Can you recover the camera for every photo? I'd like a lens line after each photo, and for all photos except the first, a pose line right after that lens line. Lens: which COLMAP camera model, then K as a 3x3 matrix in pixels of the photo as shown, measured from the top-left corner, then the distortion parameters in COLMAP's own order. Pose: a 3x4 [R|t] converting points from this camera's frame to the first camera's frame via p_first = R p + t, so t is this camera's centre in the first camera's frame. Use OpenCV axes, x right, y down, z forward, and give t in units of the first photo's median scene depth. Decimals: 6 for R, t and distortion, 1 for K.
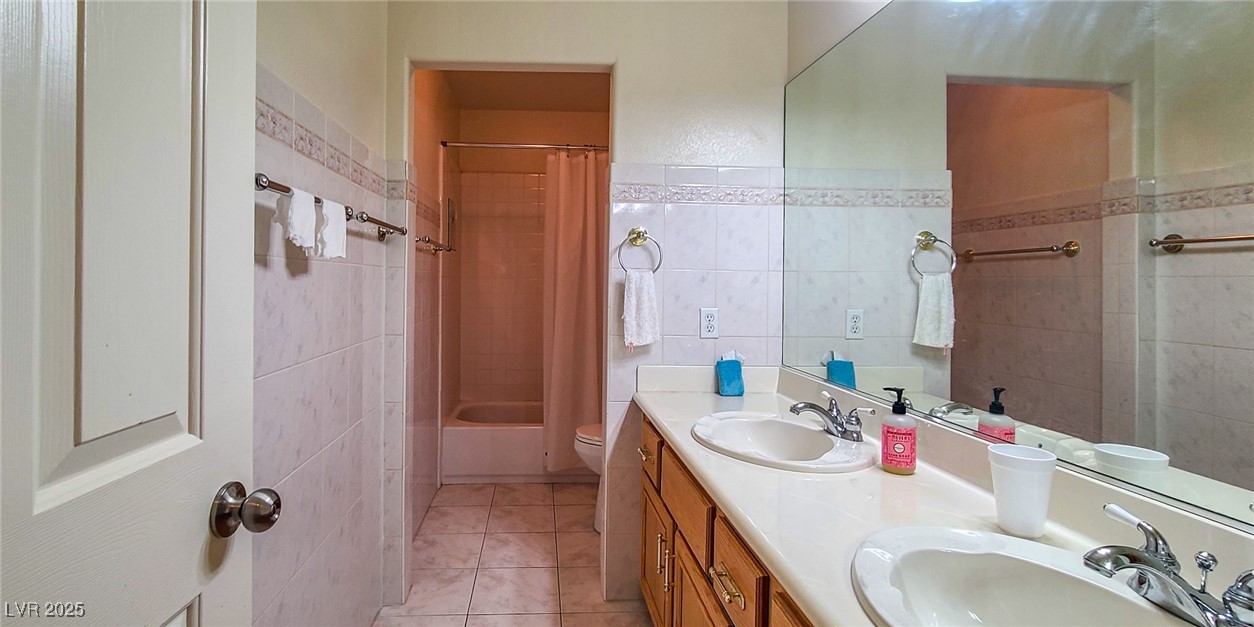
lens RADIAL K [[595.1, 0, 580.5], [0, 595.1, 282.0], [0, 0, 1]] dist [-0.009827, -0.000216]
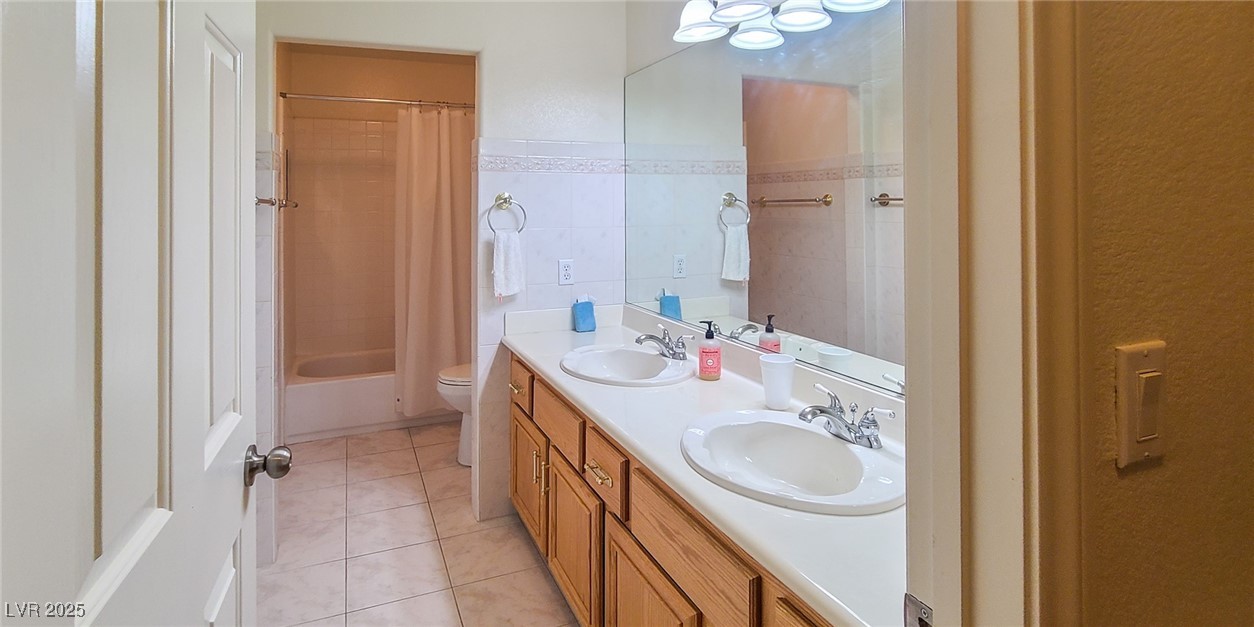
lens RADIAL K [[603.1, 0, 625.6], [0, 603.1, 269.3], [0, 0, 1]] dist [-0.015291, -0.000358]
pose [[0.940911, -0.055346, 0.334101, -0.074738], [0.023949, 0.994960, 0.097375, -0.052887], [-0.337807, -0.083620, 0.937494, -0.162088]]
